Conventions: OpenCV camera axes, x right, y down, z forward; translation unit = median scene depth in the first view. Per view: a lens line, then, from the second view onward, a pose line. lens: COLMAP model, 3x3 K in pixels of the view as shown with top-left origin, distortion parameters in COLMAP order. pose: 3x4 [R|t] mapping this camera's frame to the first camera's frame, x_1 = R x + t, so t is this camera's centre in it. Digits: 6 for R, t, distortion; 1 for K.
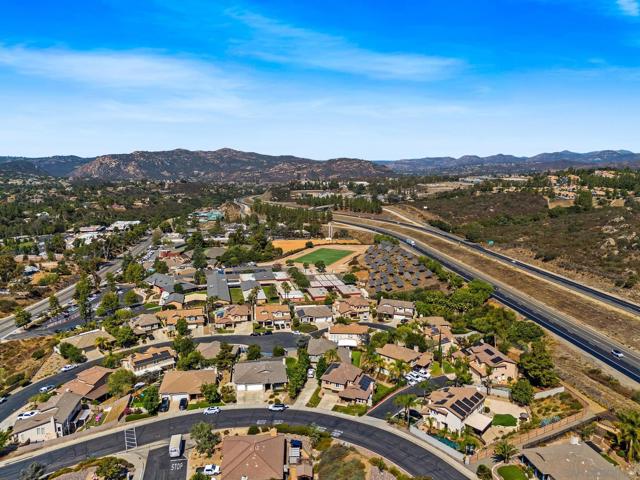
lens RADIAL K [[472.6, 0, 320.0], [0, 472.6, 240.0], [0, 0, 1]] dist [0.099618, -0.113233]
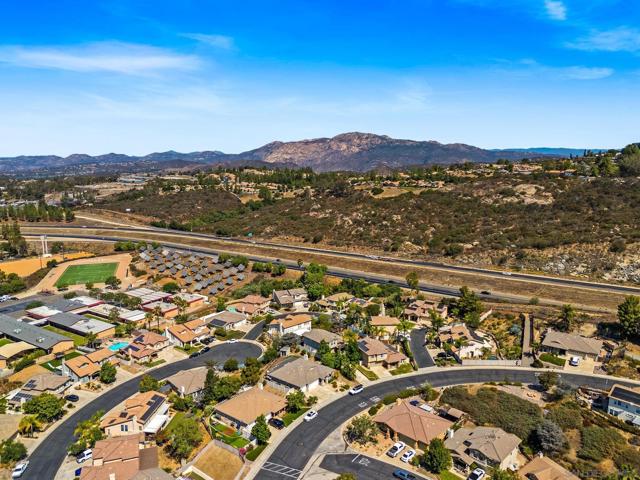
lens RADIAL K [[472.6, 0, 320.0], [0, 472.6, 240.0], [0, 0, 1]] dist [0.099618, -0.113233]
pose [[0.718160, -0.124328, 0.684682, -0.141986], [0.123111, 0.991090, 0.050837, -0.008842], [-0.684902, 0.047782, 0.727067, 0.042380]]
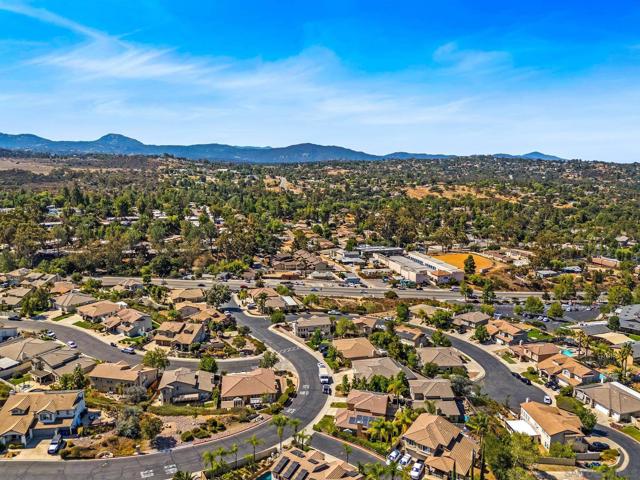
lens RADIAL K [[472.6, 0, 320.0], [0, 472.6, 240.0], [0, 0, 1]] dist [0.099618, -0.113233]
pose [[0.116894, 0.171371, -0.978247, 0.151412], [-0.187506, 0.971094, 0.147712, -0.022076], [0.975283, 0.166160, 0.145648, 0.129704]]
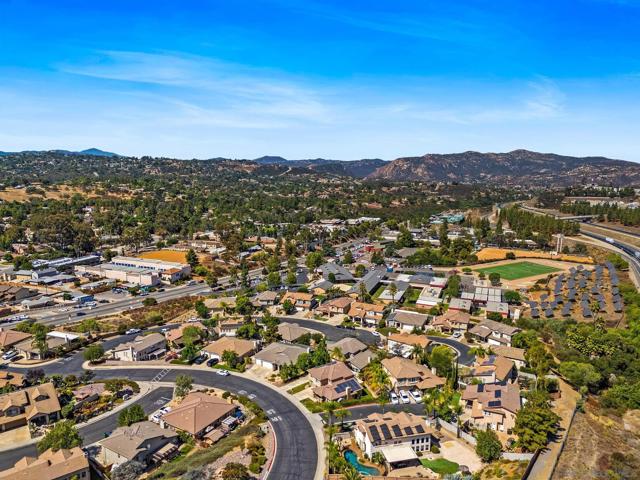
lens RADIAL K [[472.6, 0, 320.0], [0, 472.6, 240.0], [0, 0, 1]] dist [0.099618, -0.113233]
pose [[0.825981, 0.097959, -0.555121, 0.098881], [-0.100762, 0.994582, 0.025582, -0.003462], [0.554619, 0.034804, 0.831376, 0.025315]]
